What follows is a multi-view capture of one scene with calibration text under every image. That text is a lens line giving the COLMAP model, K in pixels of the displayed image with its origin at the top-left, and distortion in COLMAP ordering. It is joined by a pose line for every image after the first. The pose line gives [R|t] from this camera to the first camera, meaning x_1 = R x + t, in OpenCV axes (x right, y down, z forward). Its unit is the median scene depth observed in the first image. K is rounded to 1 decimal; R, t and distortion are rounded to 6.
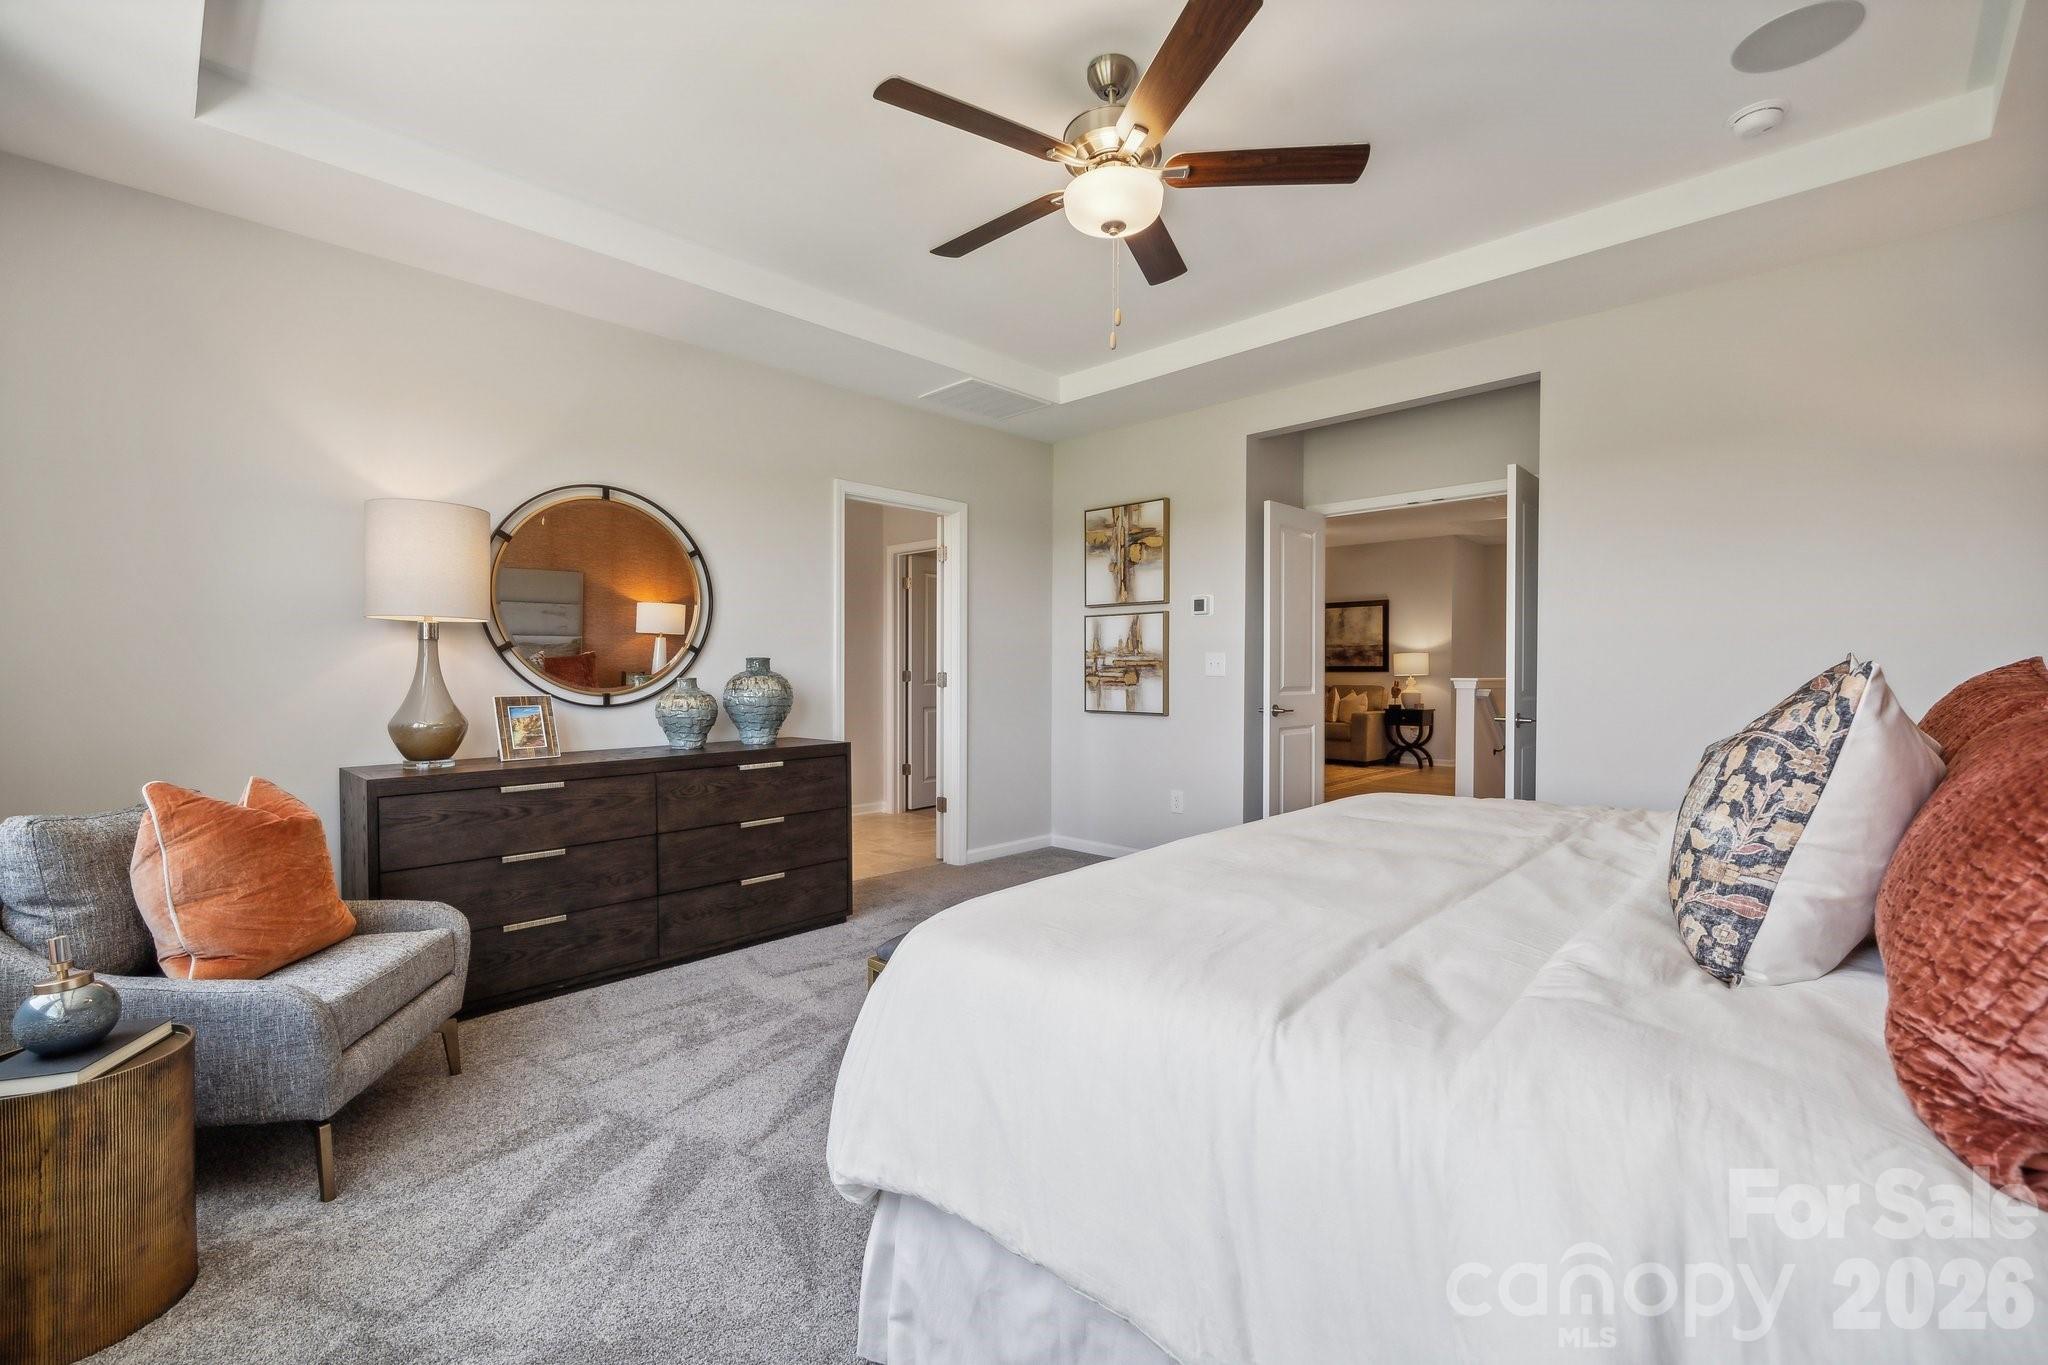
lens RADIAL K [[868.8, 0, 1021.8], [0, 868.8, 673.0], [0, 0, 1]] dist [-0.001044, -0.000071]
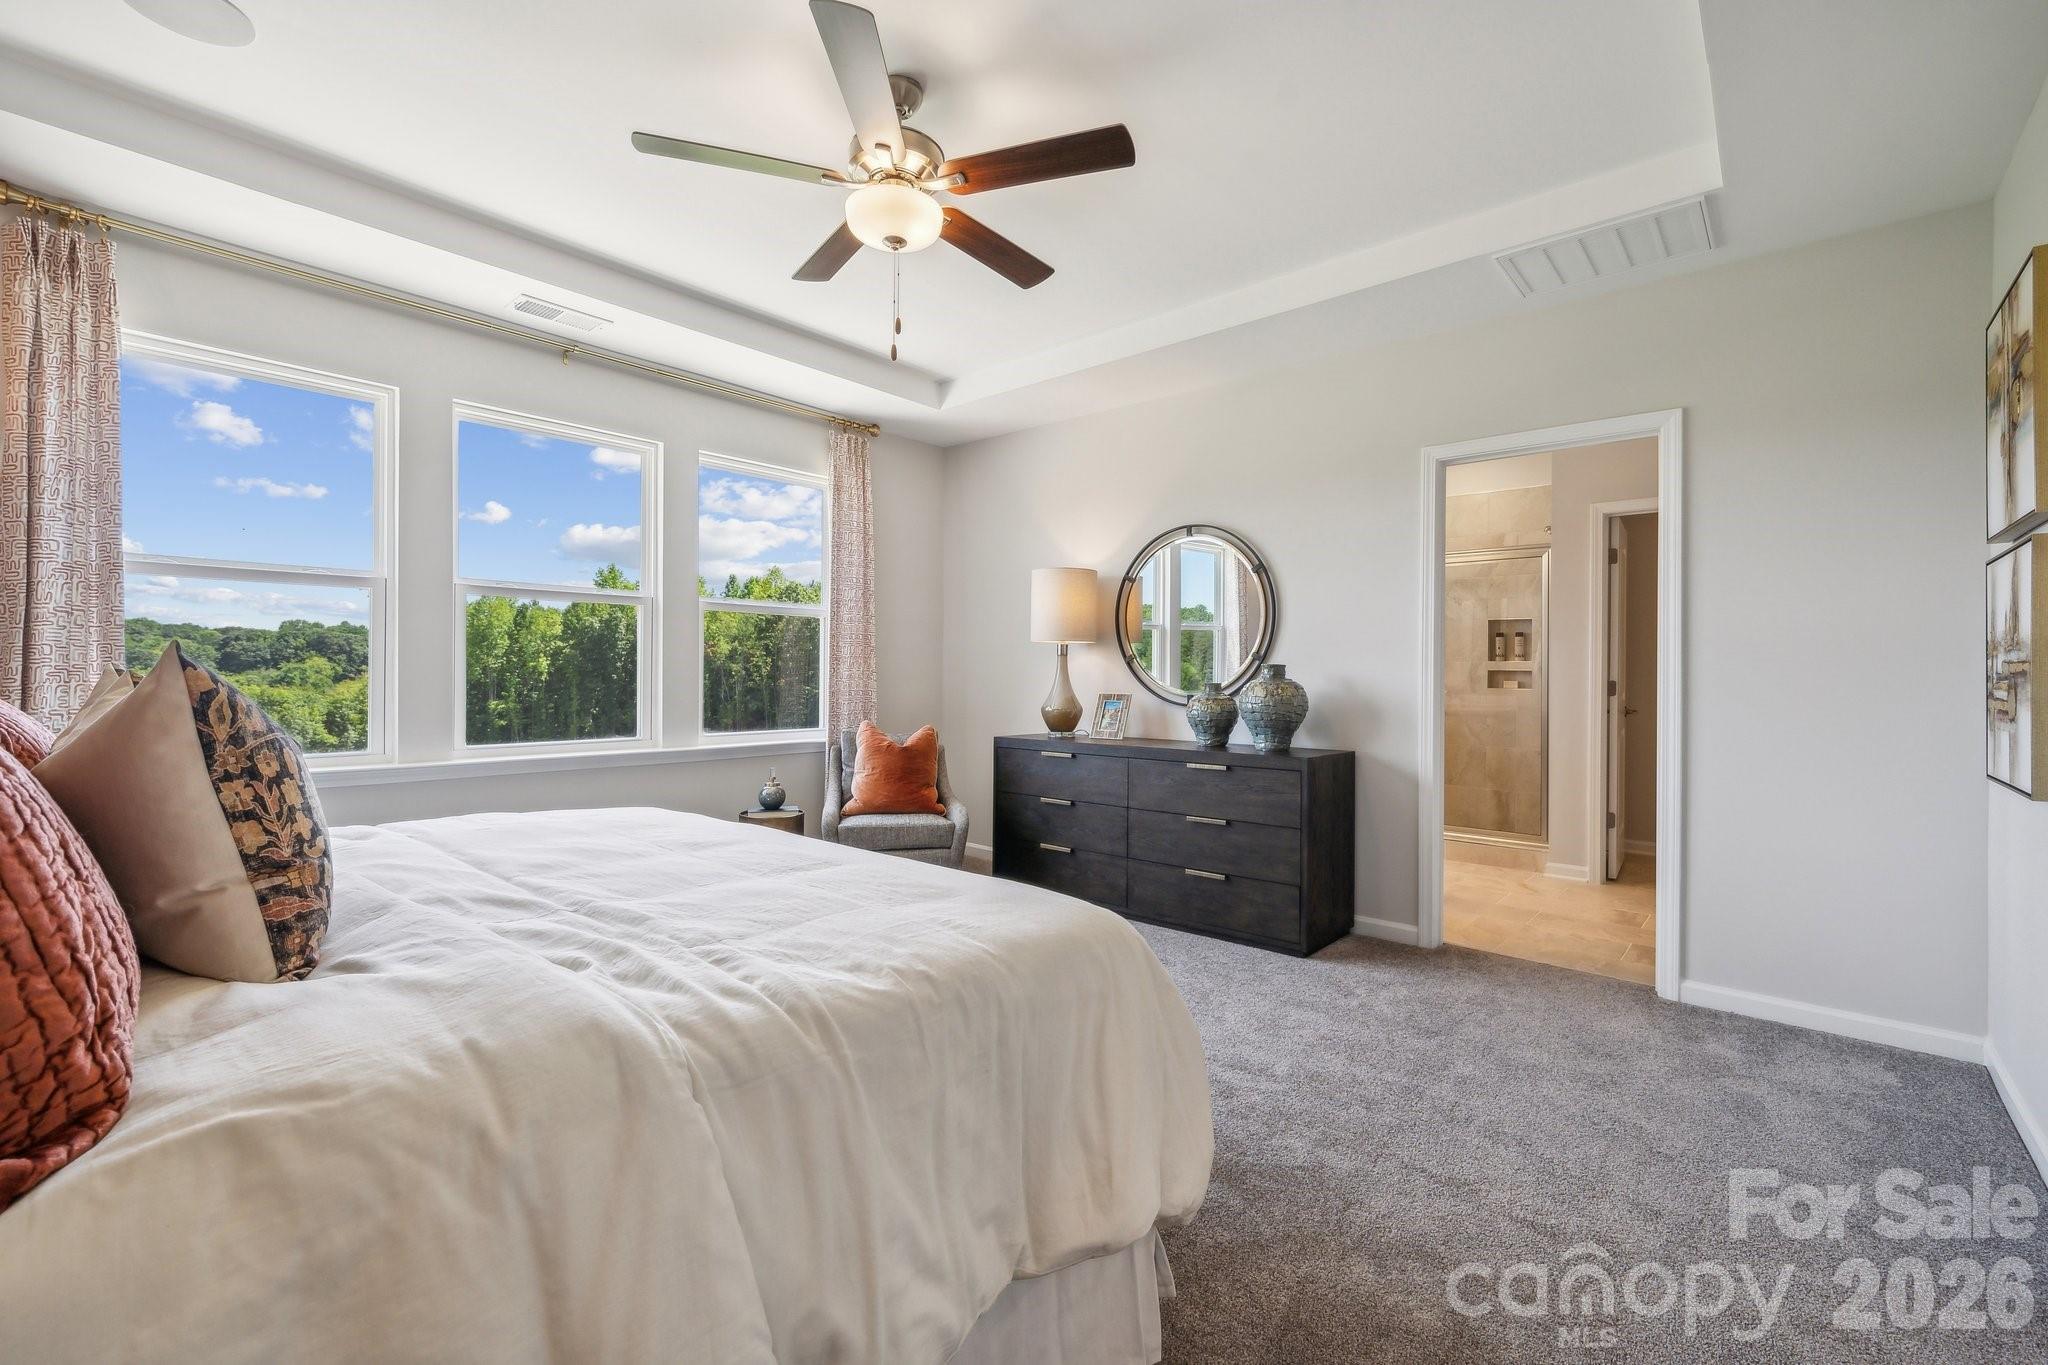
lens RADIAL K [[868.8, 0, 1021.8], [0, 868.8, 673.0], [0, 0, 1]] dist [-0.001044, -0.000071]
pose [[0.044054, 0.006234, -0.999010, 0.813726], [-0.011340, 0.999919, 0.005740, -0.011981], [0.998965, 0.011076, 0.044121, 0.795124]]
